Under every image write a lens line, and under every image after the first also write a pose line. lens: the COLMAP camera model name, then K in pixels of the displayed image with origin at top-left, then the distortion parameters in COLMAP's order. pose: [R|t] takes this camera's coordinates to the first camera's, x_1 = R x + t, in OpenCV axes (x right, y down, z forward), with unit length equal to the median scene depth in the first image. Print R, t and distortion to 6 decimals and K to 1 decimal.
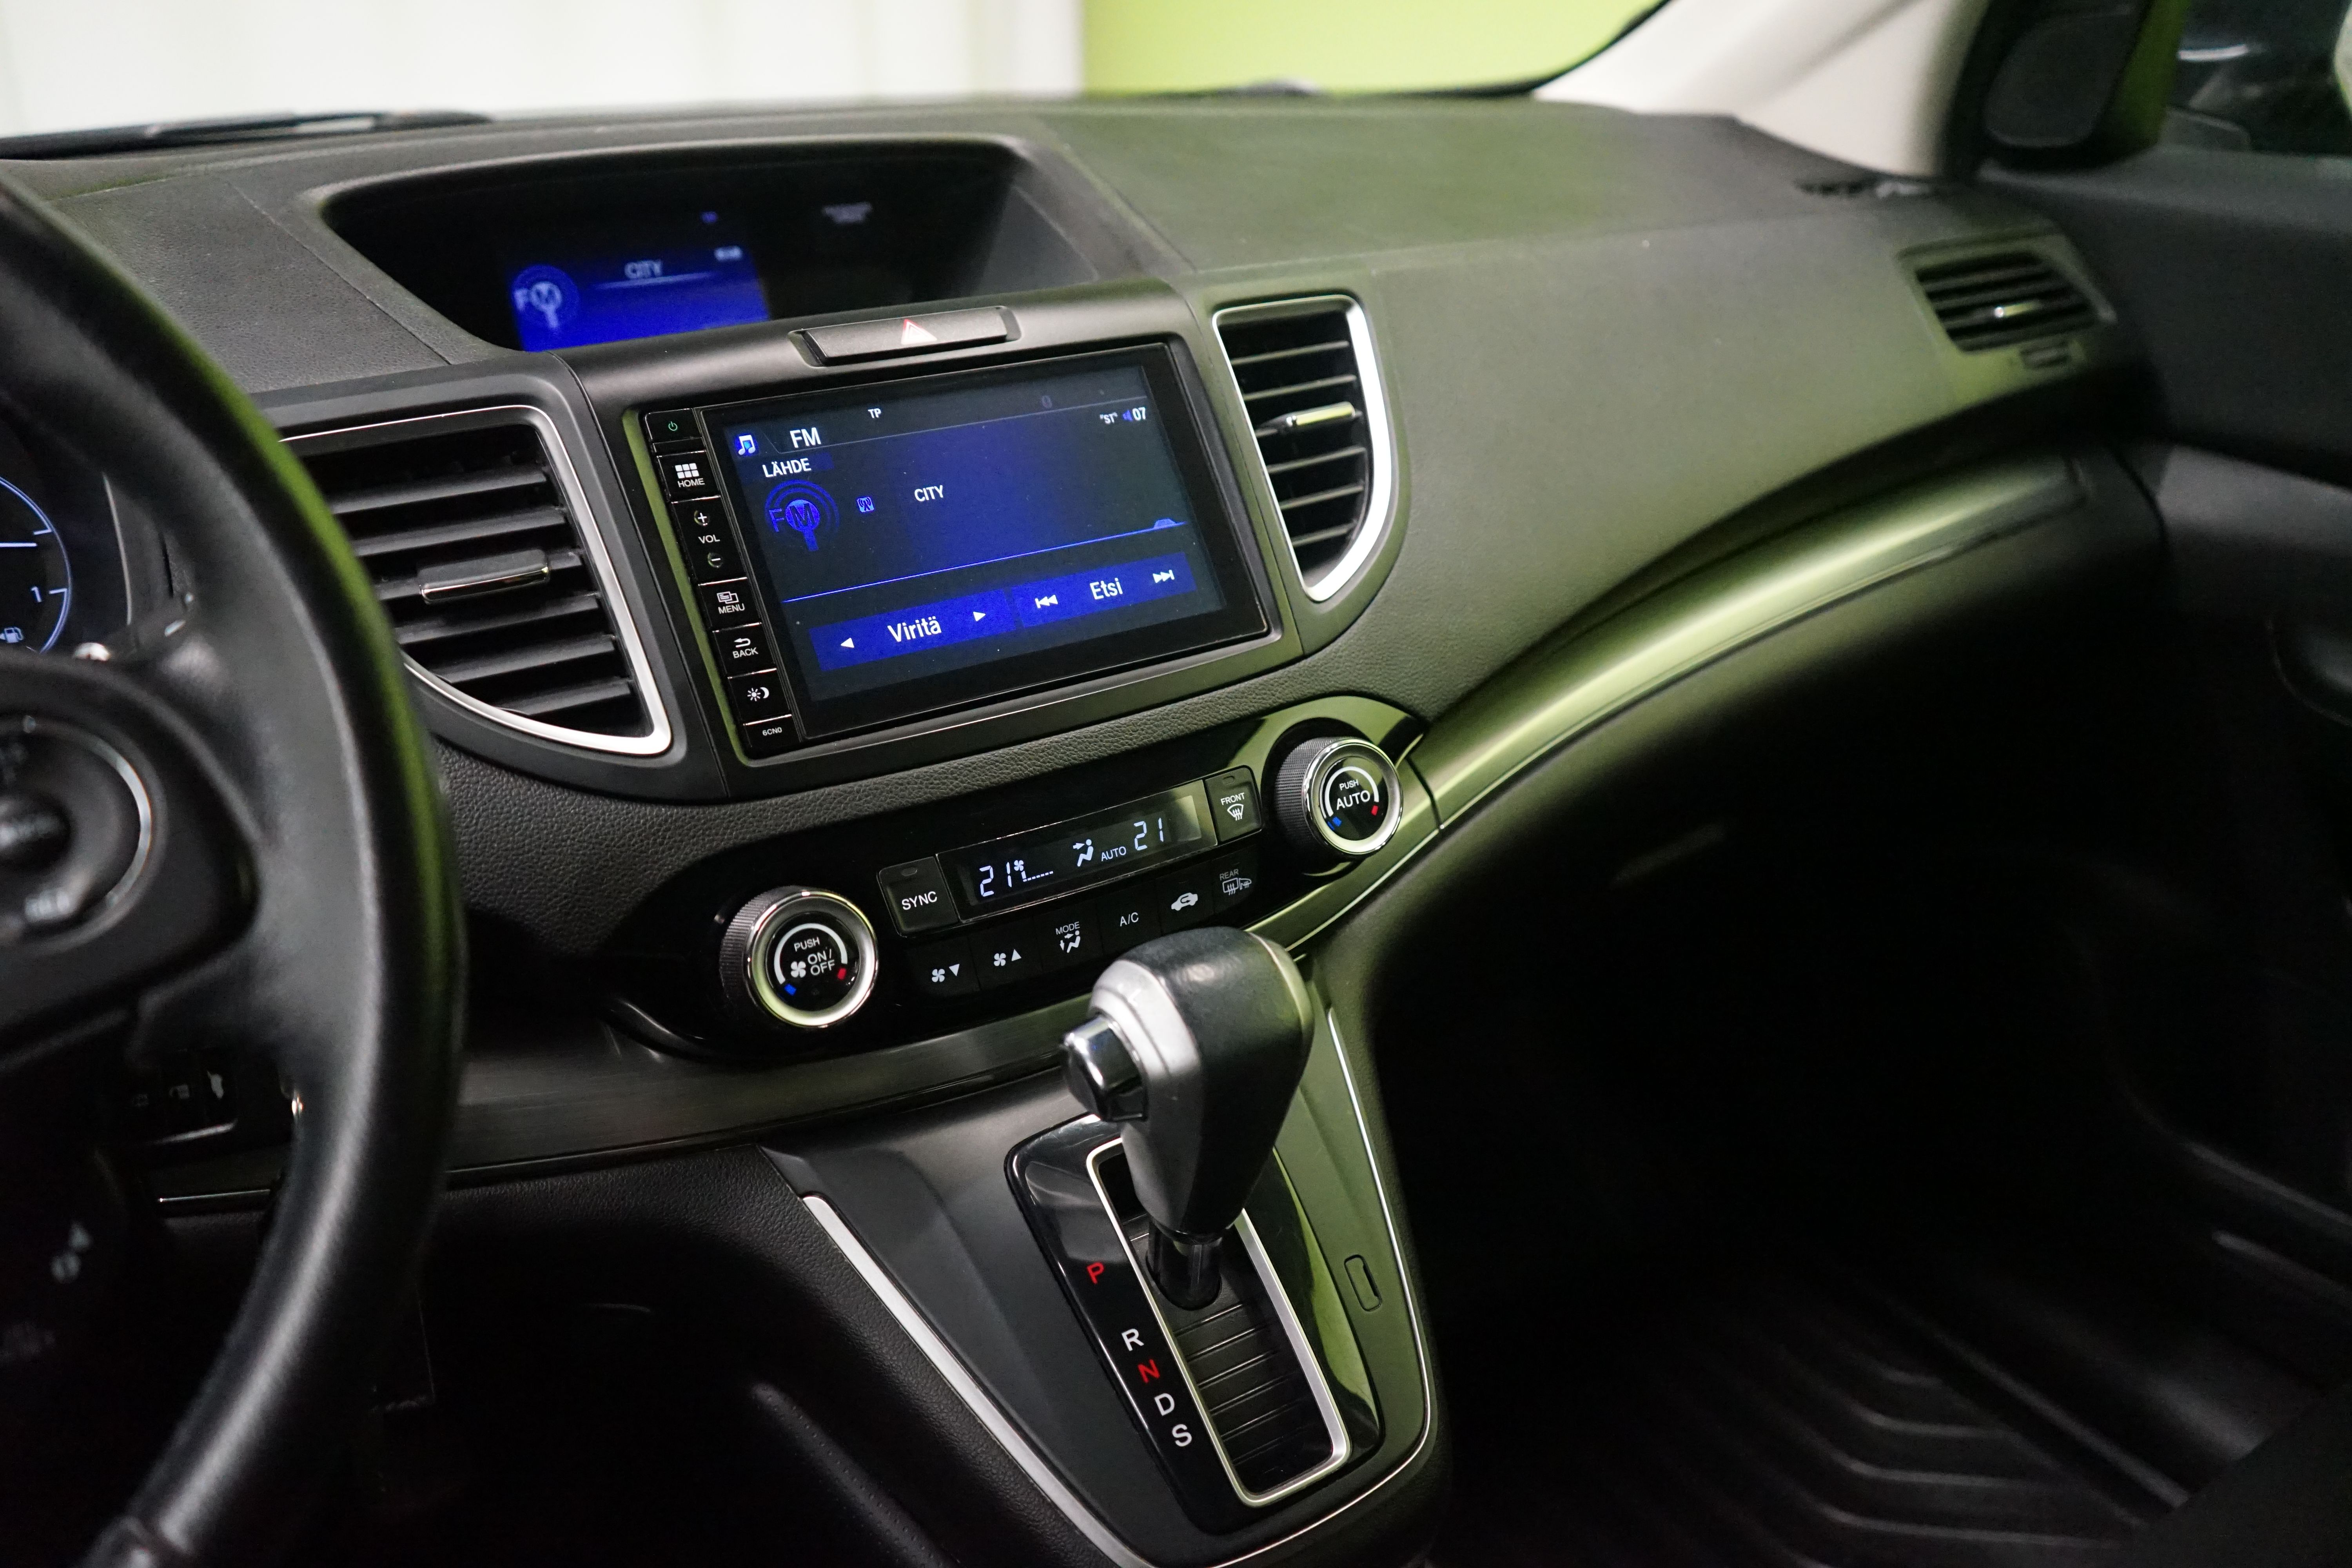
lens RADIAL K [[1895.0, 0, 1176.0], [0, 1895.0, 784.0], [0, 0, 1]] dist [-0.008639, 0.012095]
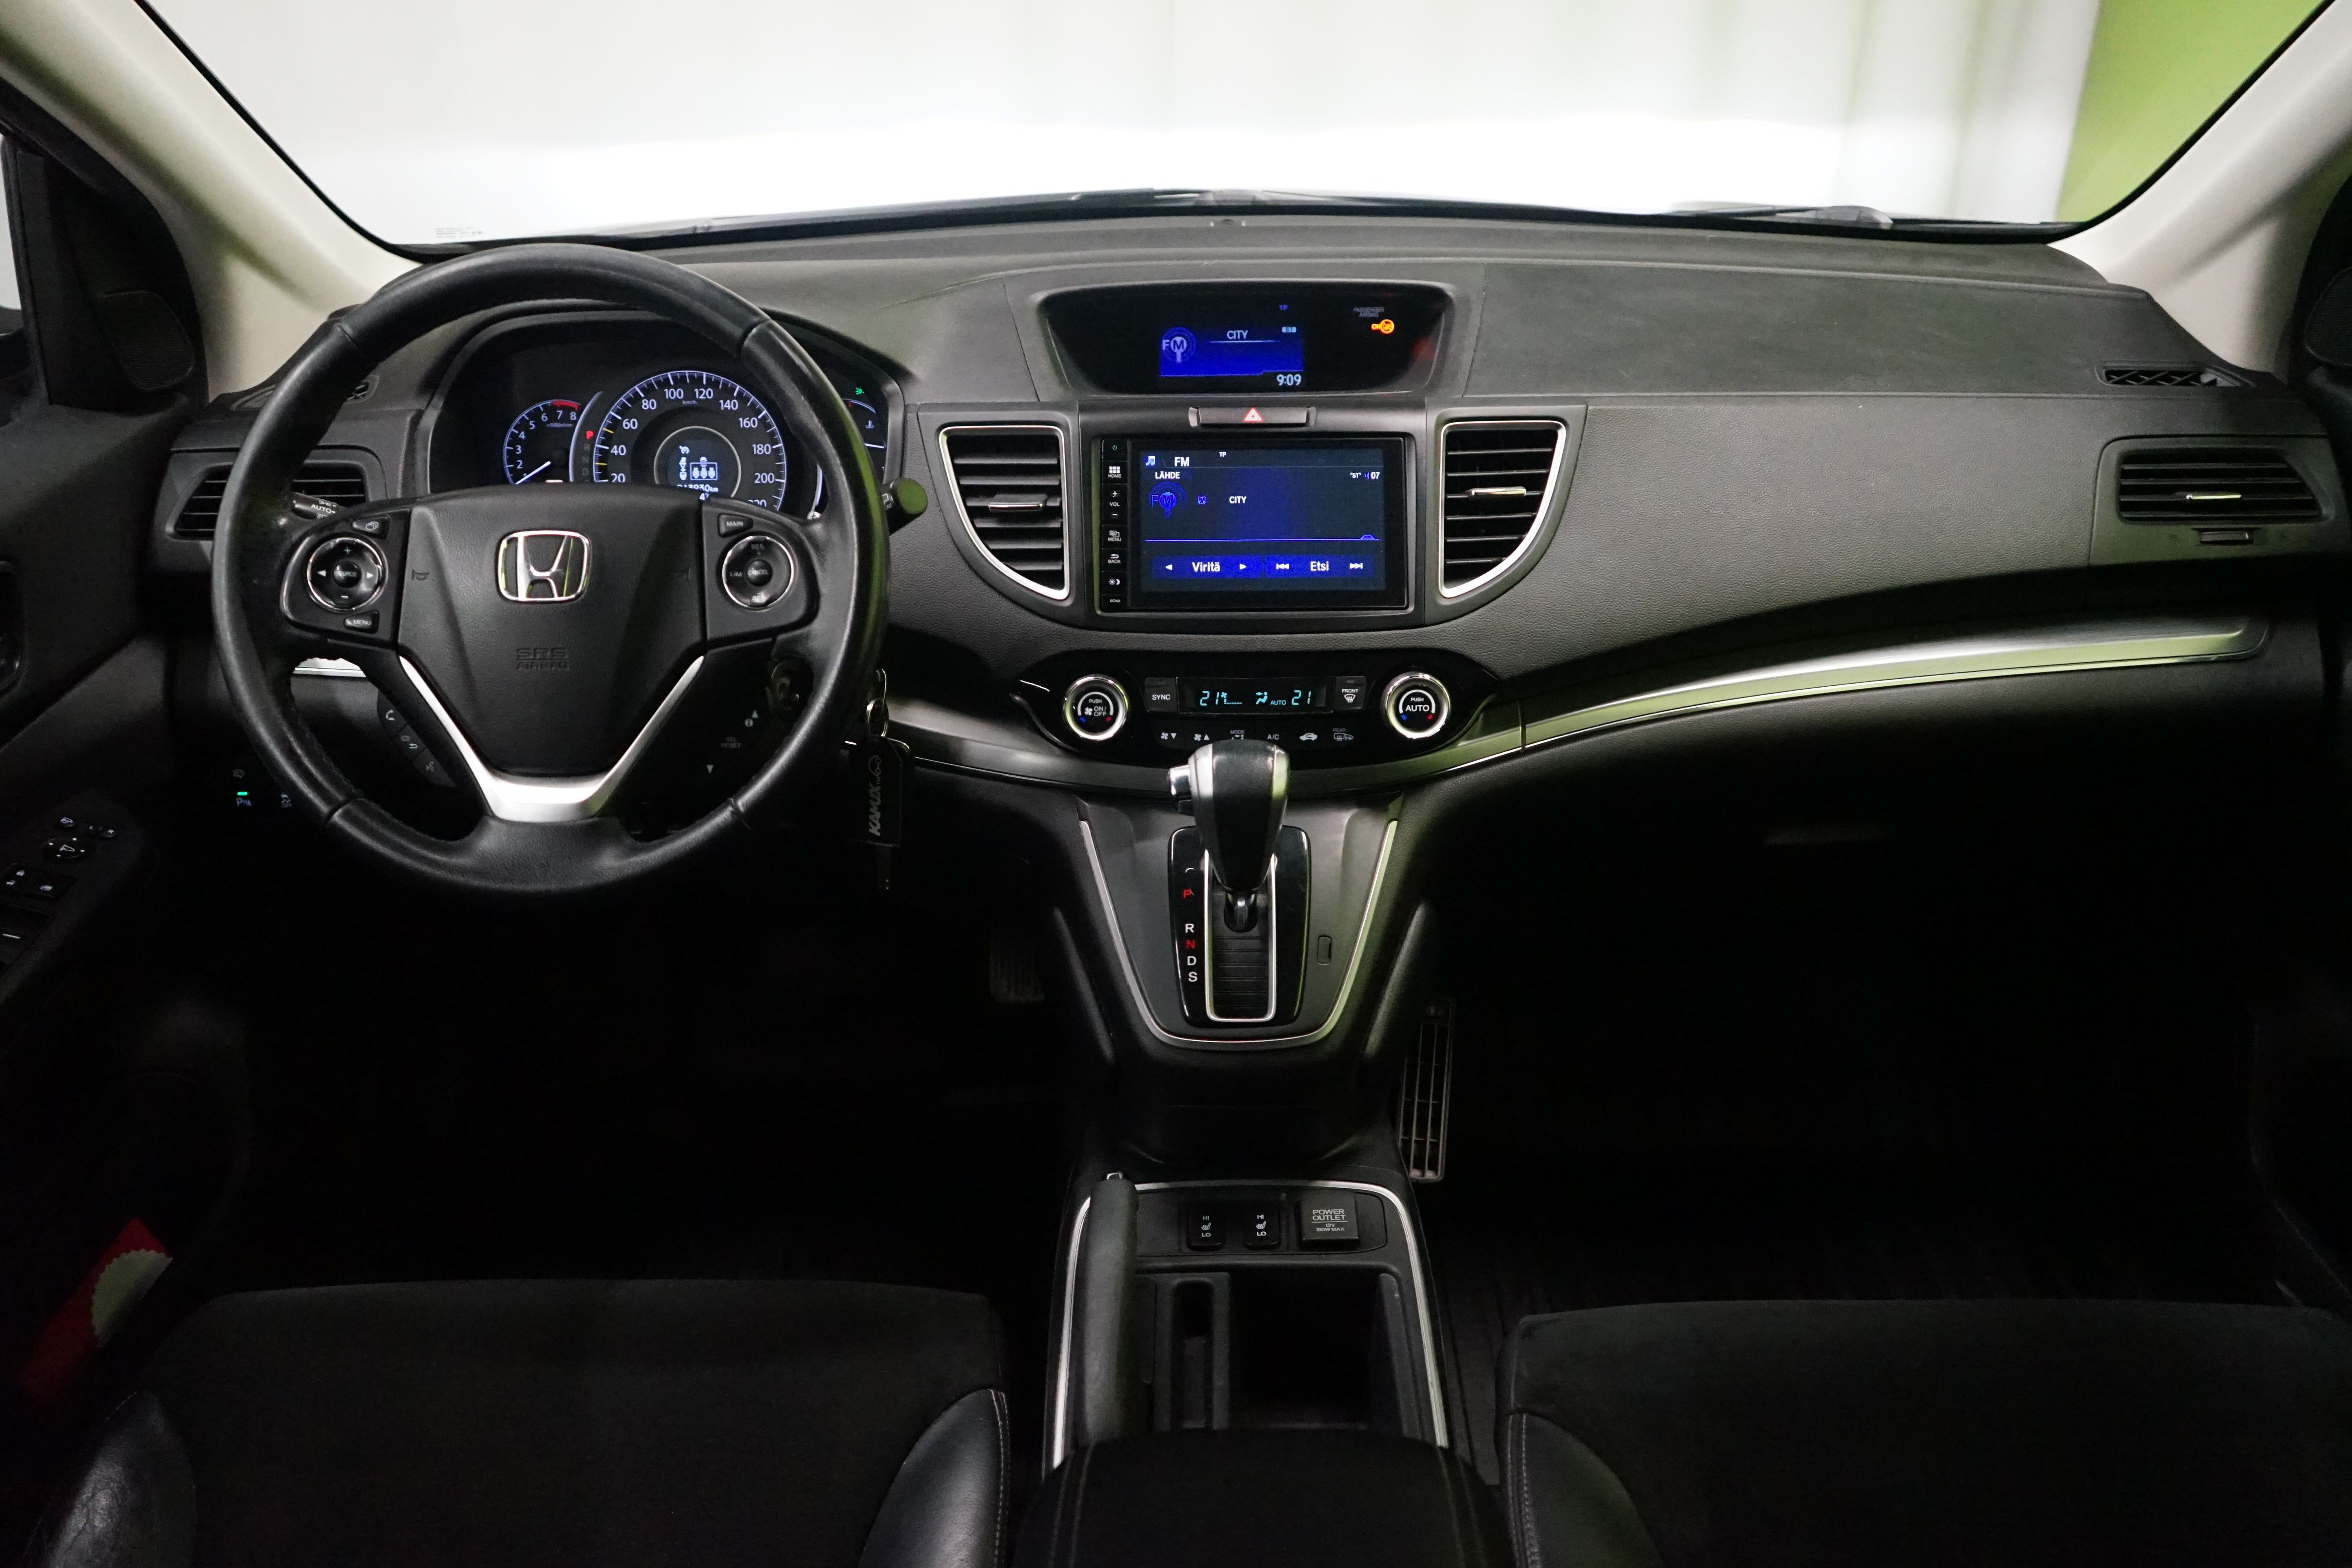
lens RADIAL K [[1895.0, 0, 1176.0], [0, 1895.0, 784.0], [0, 0, 1]] dist [-0.008639, 0.012095]
pose [[0.830664, 0.256458, -0.494193, 0.900720], [-0.225926, 0.966499, 0.121809, -0.099365], [0.508876, 0.010469, 0.860776, -0.741707]]
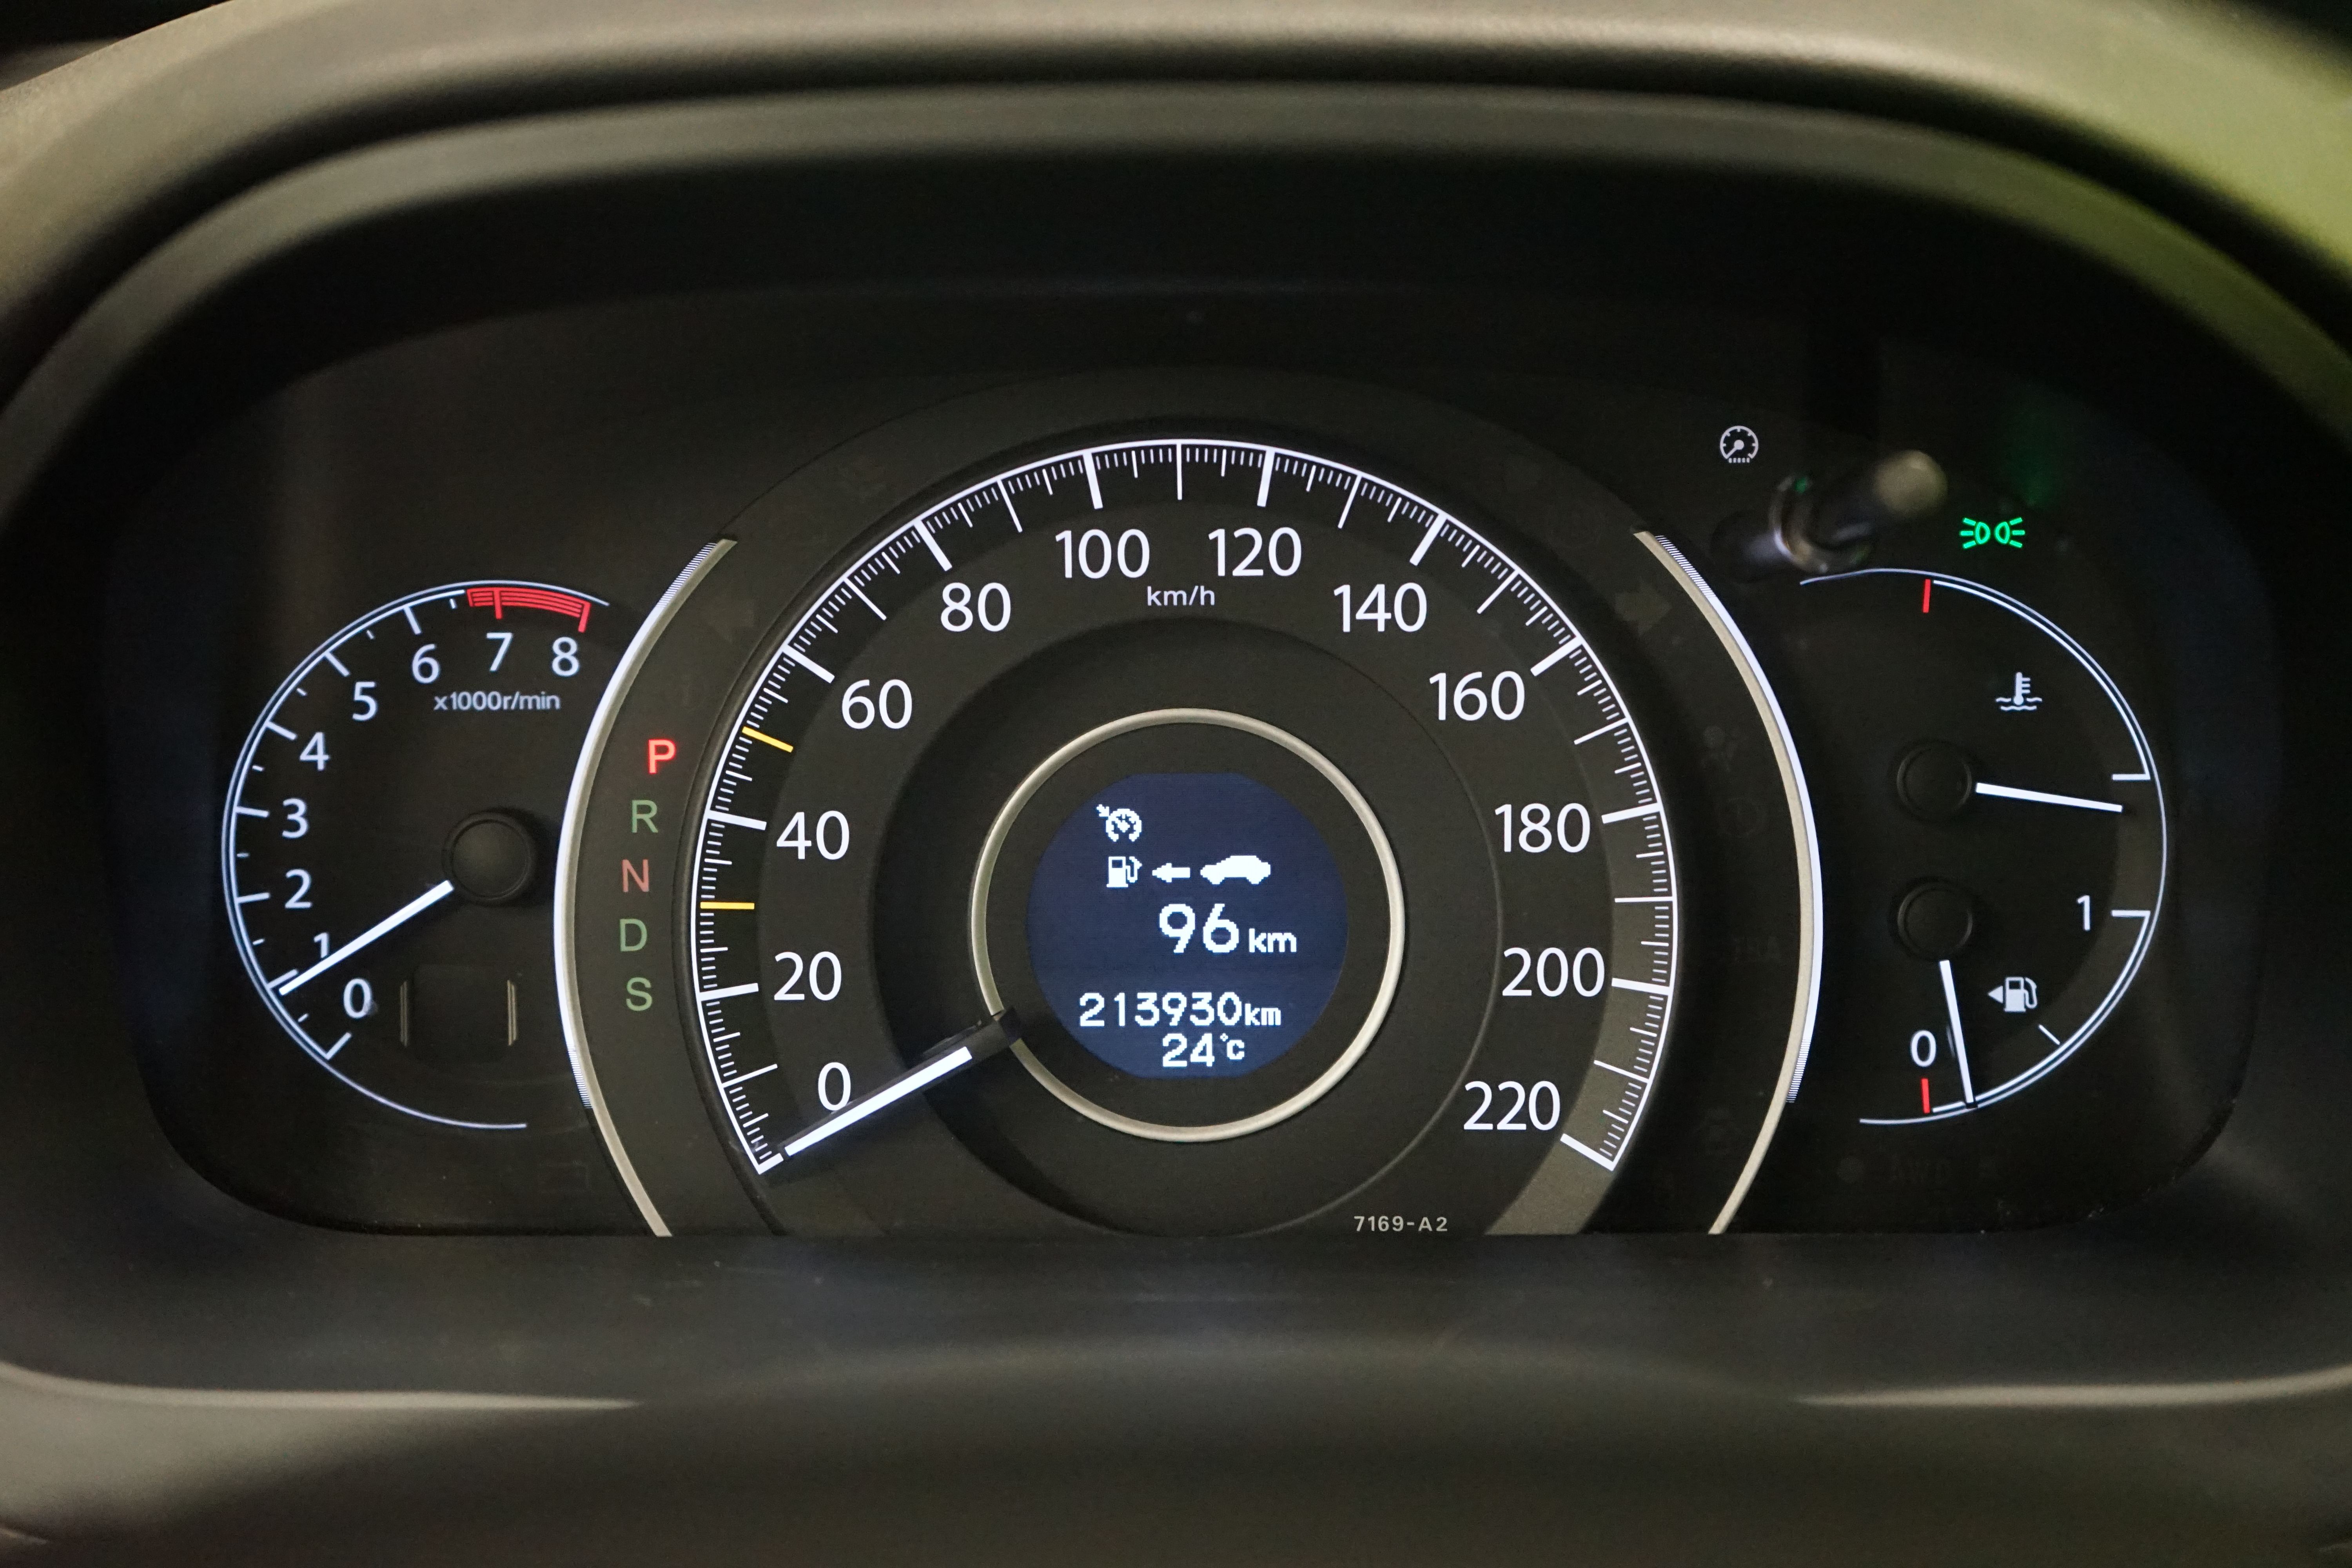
lens RADIAL K [[3363.9, 0, 1176.0], [0, 3363.9, 784.0], [0, 0, 1]] dist [-0.007128, -0.001022]
pose [[0.829028, 0.197984, -0.522987, -0.406760], [-0.219564, 0.975368, 0.021191, -0.106504], [0.514300, 0.097261, 0.852077, 0.240566]]
